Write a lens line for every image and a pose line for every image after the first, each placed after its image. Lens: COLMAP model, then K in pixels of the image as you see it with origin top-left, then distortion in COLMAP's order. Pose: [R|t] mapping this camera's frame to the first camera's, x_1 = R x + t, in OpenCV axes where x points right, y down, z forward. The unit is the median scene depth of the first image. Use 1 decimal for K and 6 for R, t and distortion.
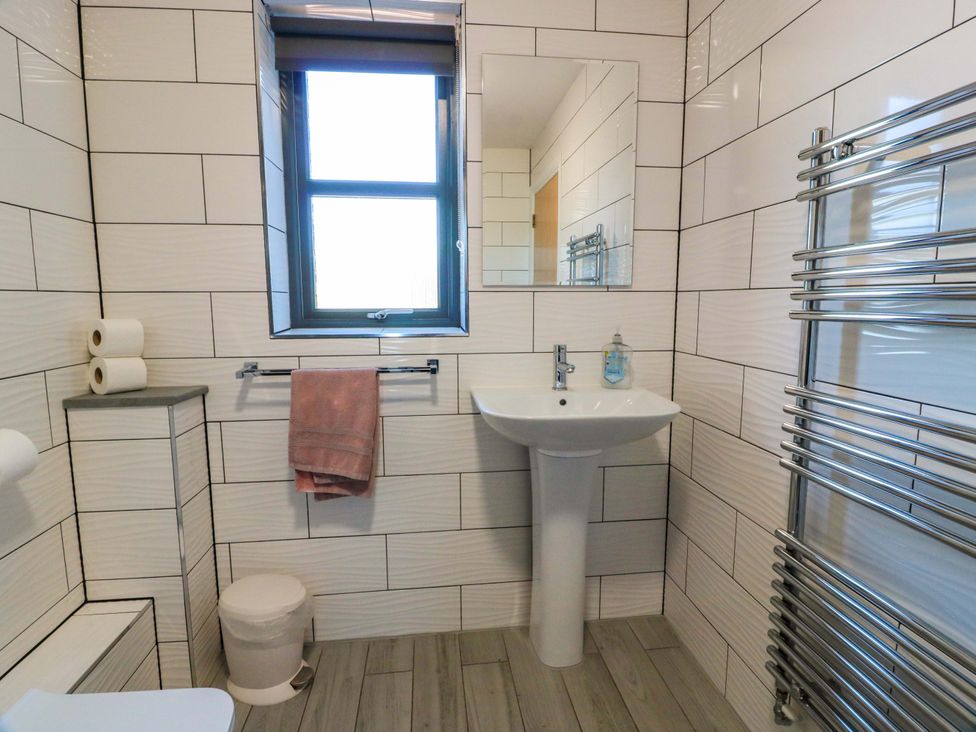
lens RADIAL K [[508.4, 0, 486.9], [0, 508.4, 360.6], [0, 0, 1]] dist [-0.002205, -0.009693]
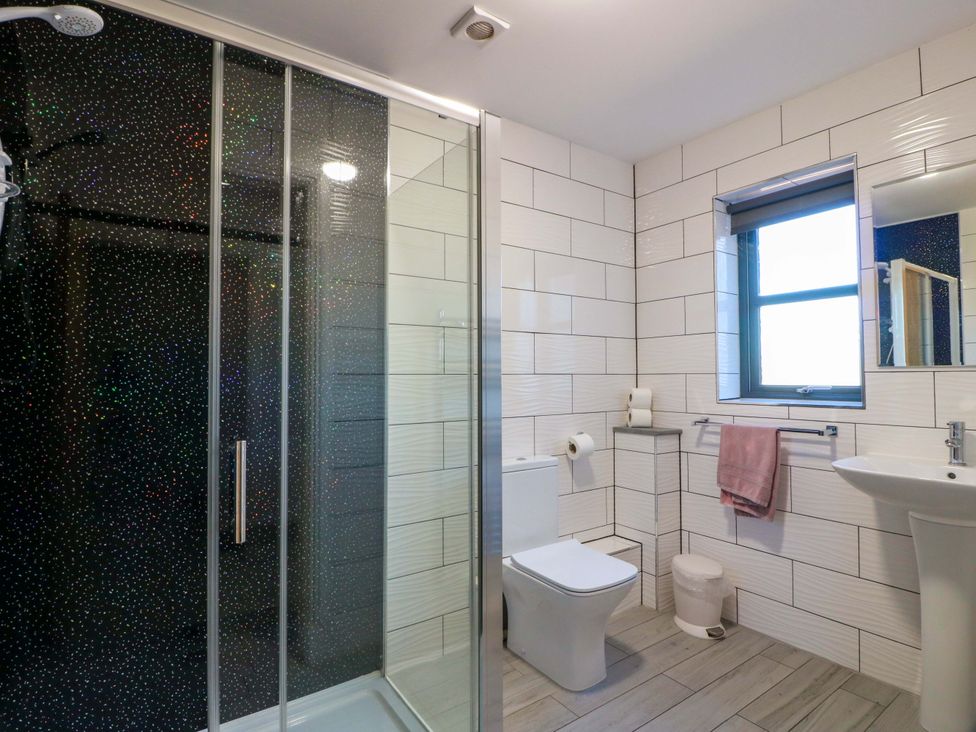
lens RADIAL K [[508.4, 0, 490.0], [0, 508.4, 366.5], [0, 0, 1]] dist [-0.002205, -0.009693]
pose [[0.465562, -0.019944, -0.884791, 0.638353], [-0.104367, 0.991533, -0.077266, 0.038774], [0.878840, 0.128315, 0.459538, -0.351680]]
